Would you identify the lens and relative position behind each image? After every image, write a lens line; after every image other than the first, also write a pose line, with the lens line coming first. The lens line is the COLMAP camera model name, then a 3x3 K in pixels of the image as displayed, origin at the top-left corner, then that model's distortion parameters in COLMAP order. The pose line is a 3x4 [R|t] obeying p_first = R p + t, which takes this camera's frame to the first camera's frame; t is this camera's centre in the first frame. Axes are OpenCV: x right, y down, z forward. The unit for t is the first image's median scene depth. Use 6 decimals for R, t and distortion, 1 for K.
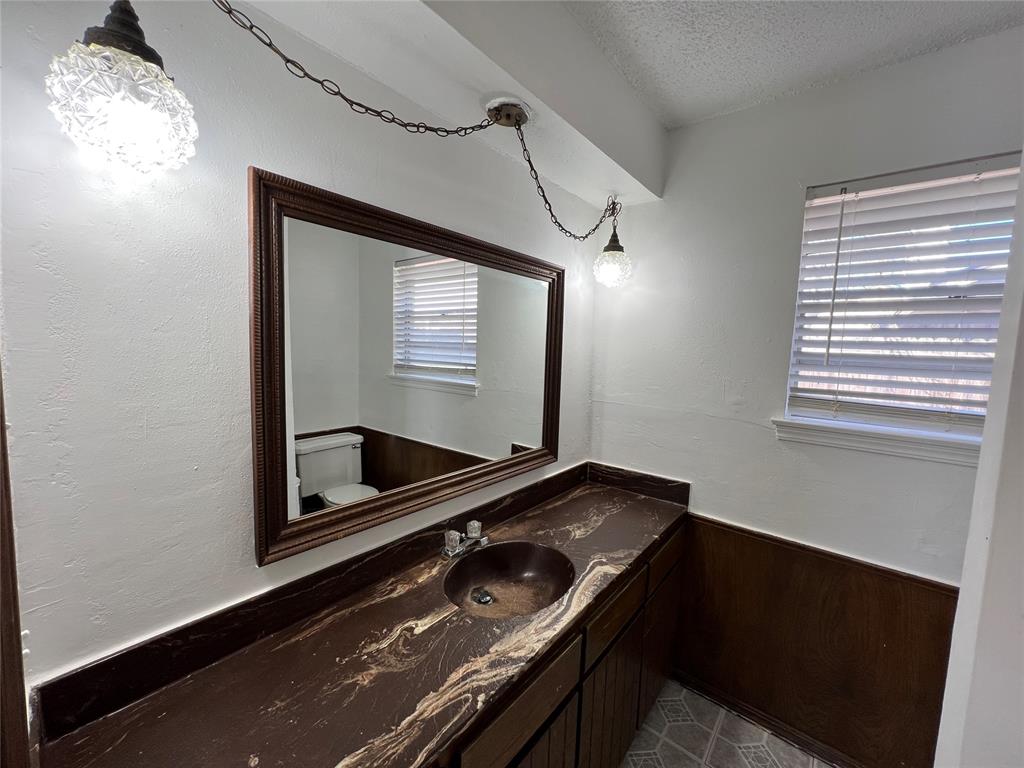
lens RADIAL K [[412.3, 0, 515.8], [0, 412.3, 383.7], [0, 0, 1]] dist [-0.003675, 0.001420]
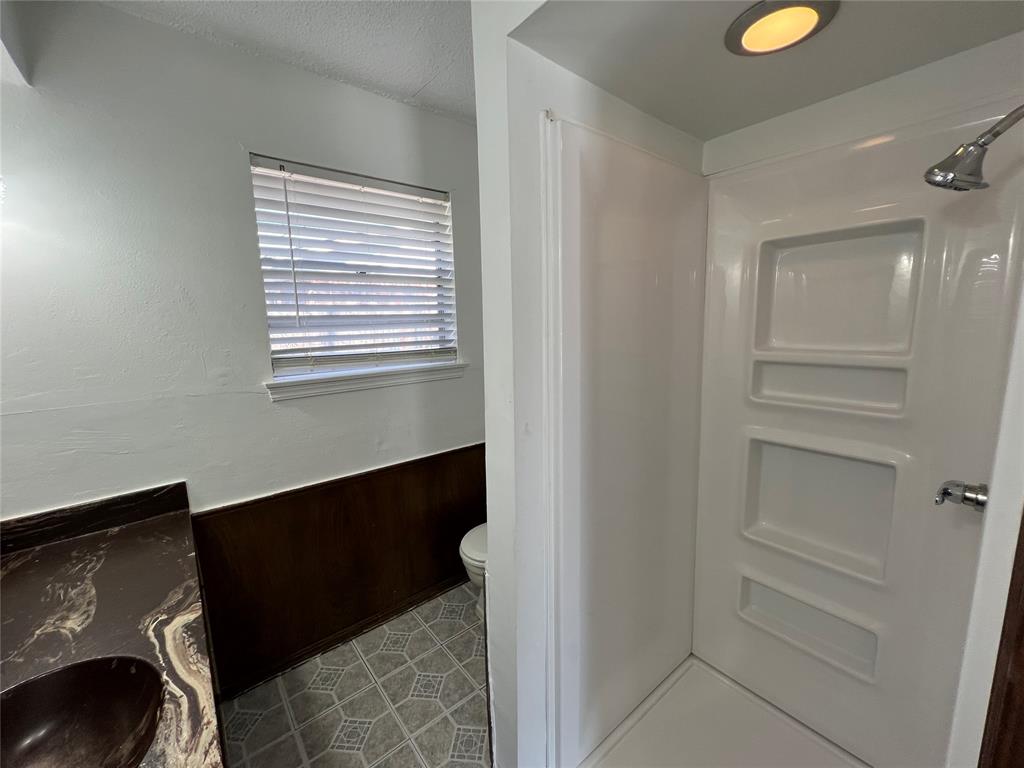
lens RADIAL K [[412.3, 0, 518.5], [0, 412.3, 377.9], [0, 0, 1]] dist [-0.003675, 0.001420]
pose [[0.186777, -0.185945, 0.964644, -0.241592], [0.115190, 0.979296, 0.166466, -0.024779], [-0.975626, 0.080025, 0.204329, 0.184167]]
